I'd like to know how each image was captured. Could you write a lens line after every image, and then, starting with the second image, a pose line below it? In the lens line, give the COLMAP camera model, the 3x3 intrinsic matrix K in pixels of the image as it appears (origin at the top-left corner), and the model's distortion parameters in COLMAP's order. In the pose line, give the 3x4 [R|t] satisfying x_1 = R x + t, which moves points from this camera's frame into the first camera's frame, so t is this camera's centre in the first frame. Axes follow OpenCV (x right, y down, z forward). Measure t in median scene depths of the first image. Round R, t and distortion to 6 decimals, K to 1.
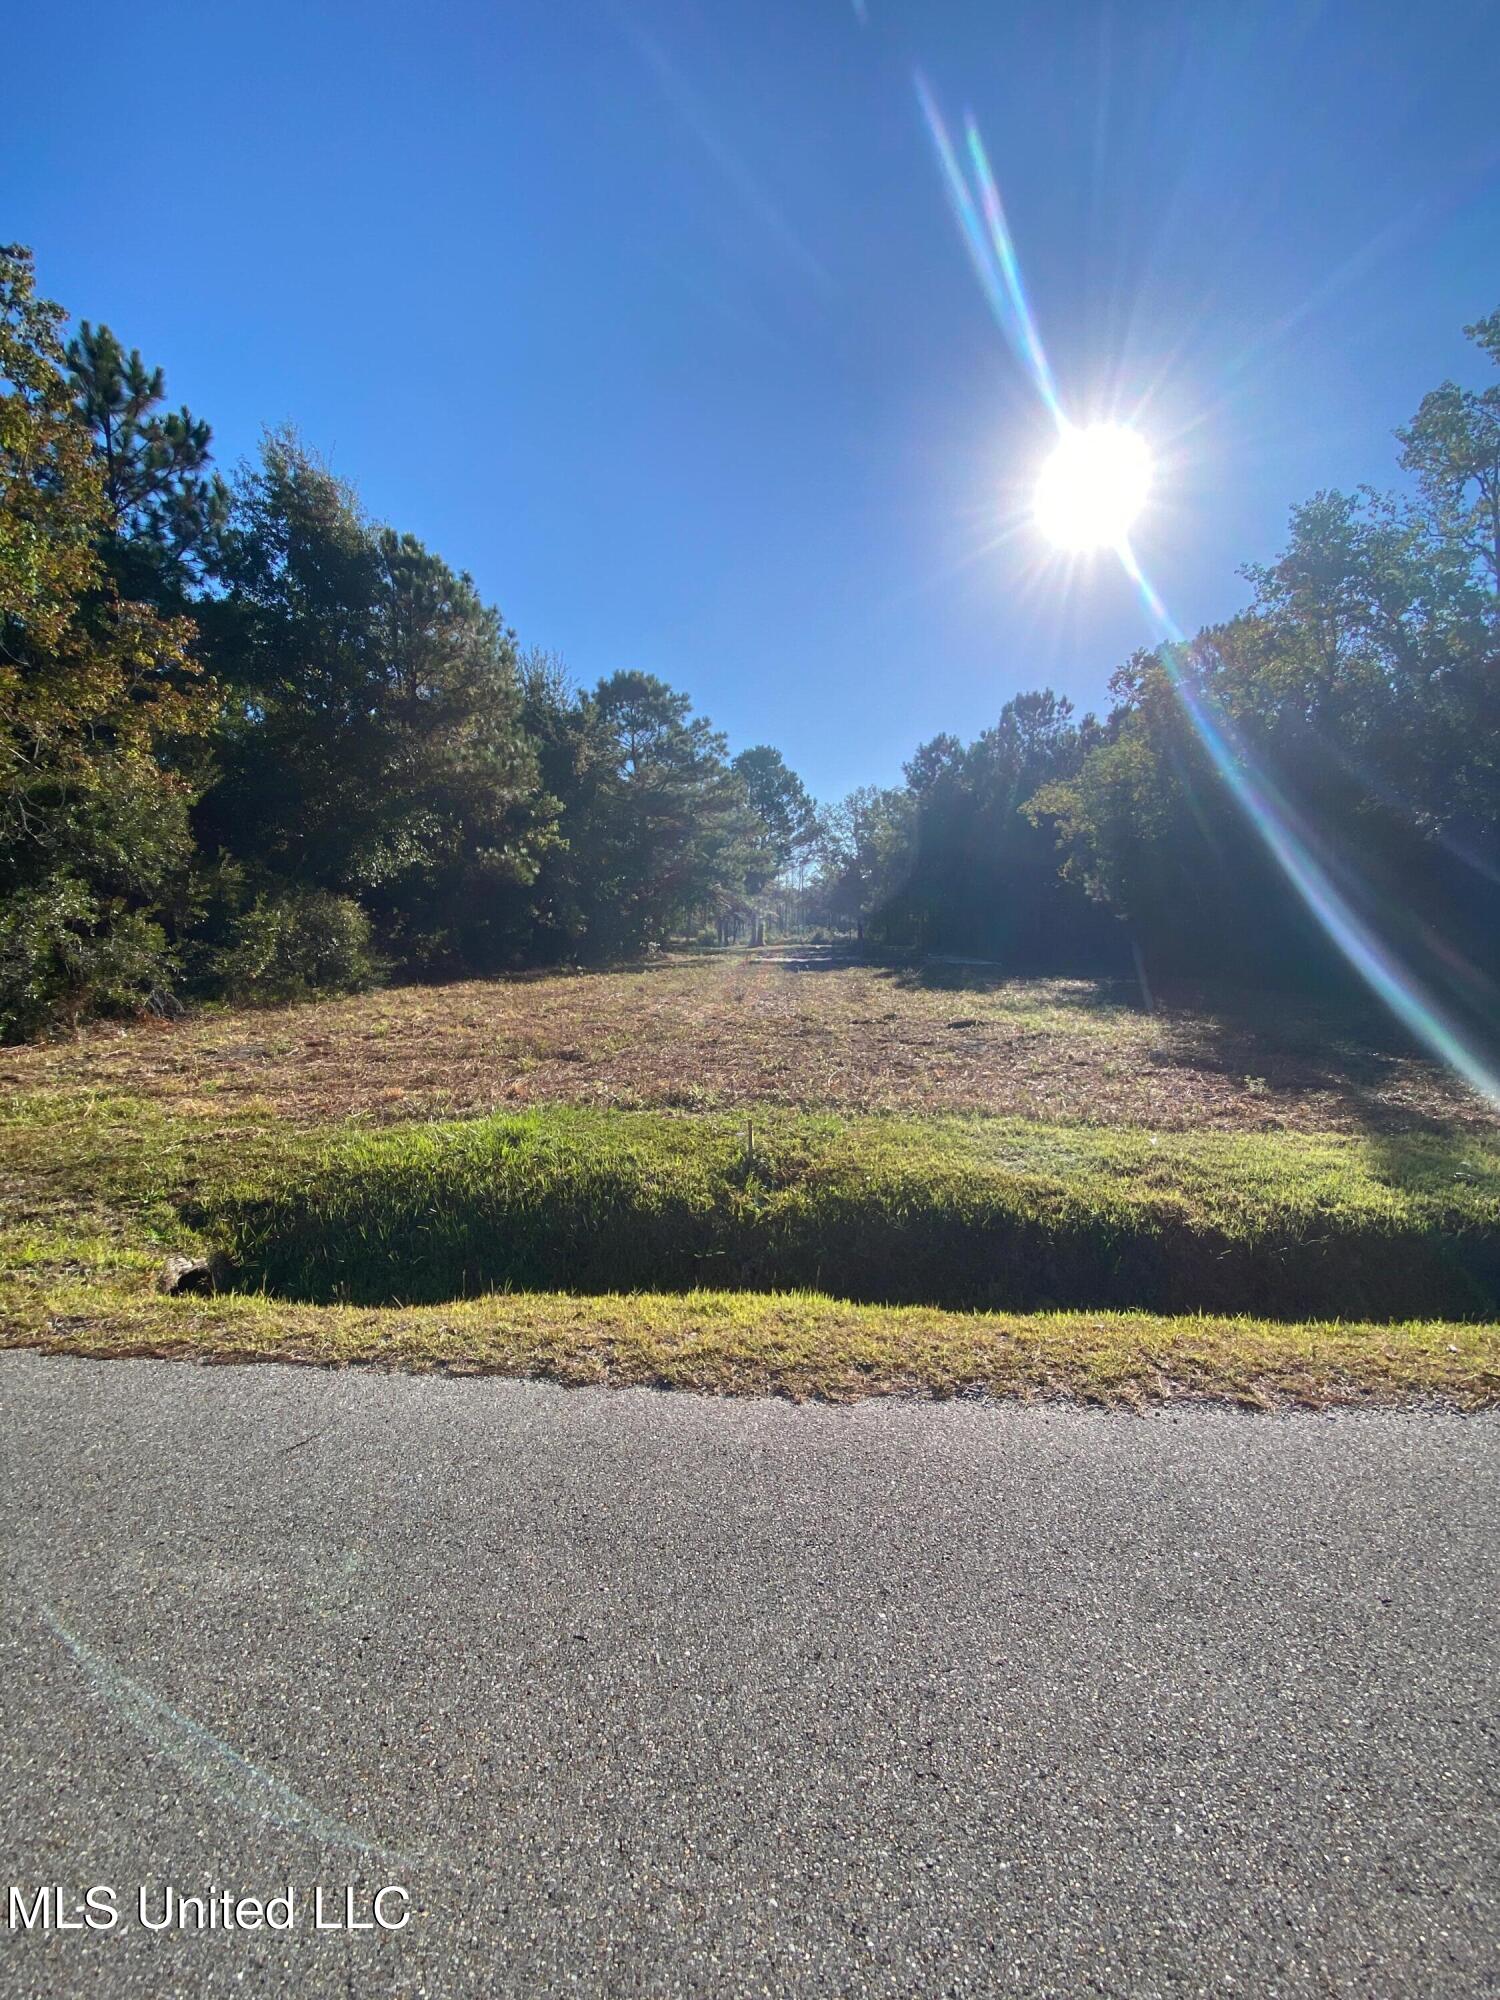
lens RADIAL K [[791.1, 0, 740.0], [0, 791.1, 1031.6], [0, 0, 1]] dist [-0.011793, -0.005422]
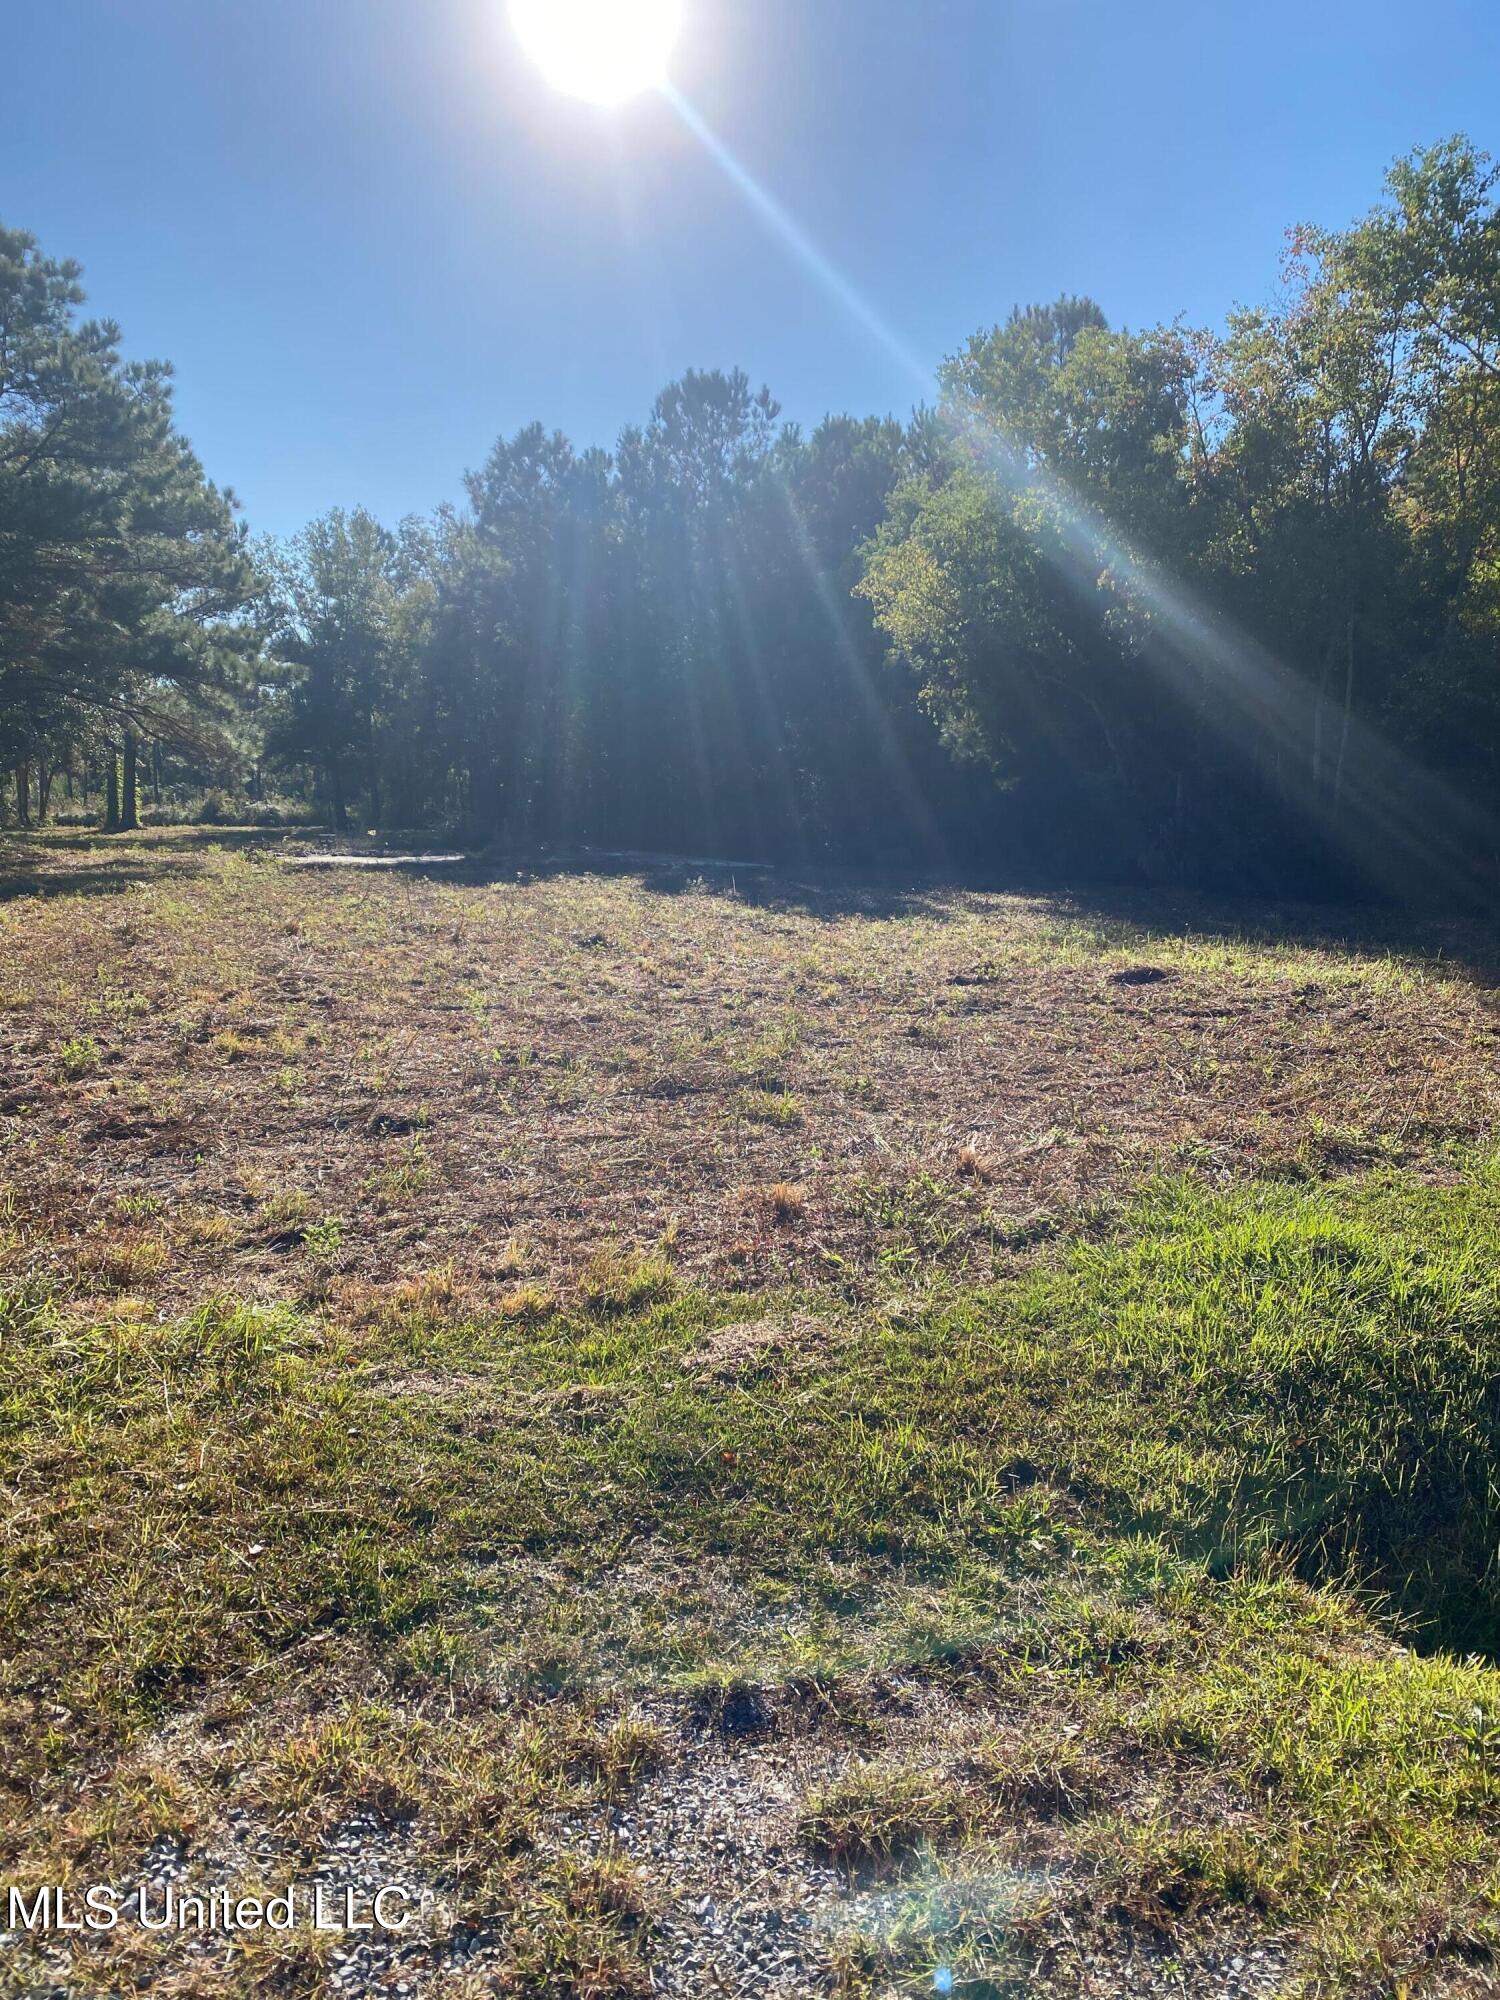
lens RADIAL K [[1523.7, 0, 789.9], [0, 1523.7, 1002.2], [0, 0, 1]] dist [0.007234, -0.022710]
pose [[0.866954, -0.054860, 0.495359, -0.356394], [0.051793, 0.998459, 0.019930, -0.020789], [-0.495689, 0.008378, 0.868460, 0.135133]]
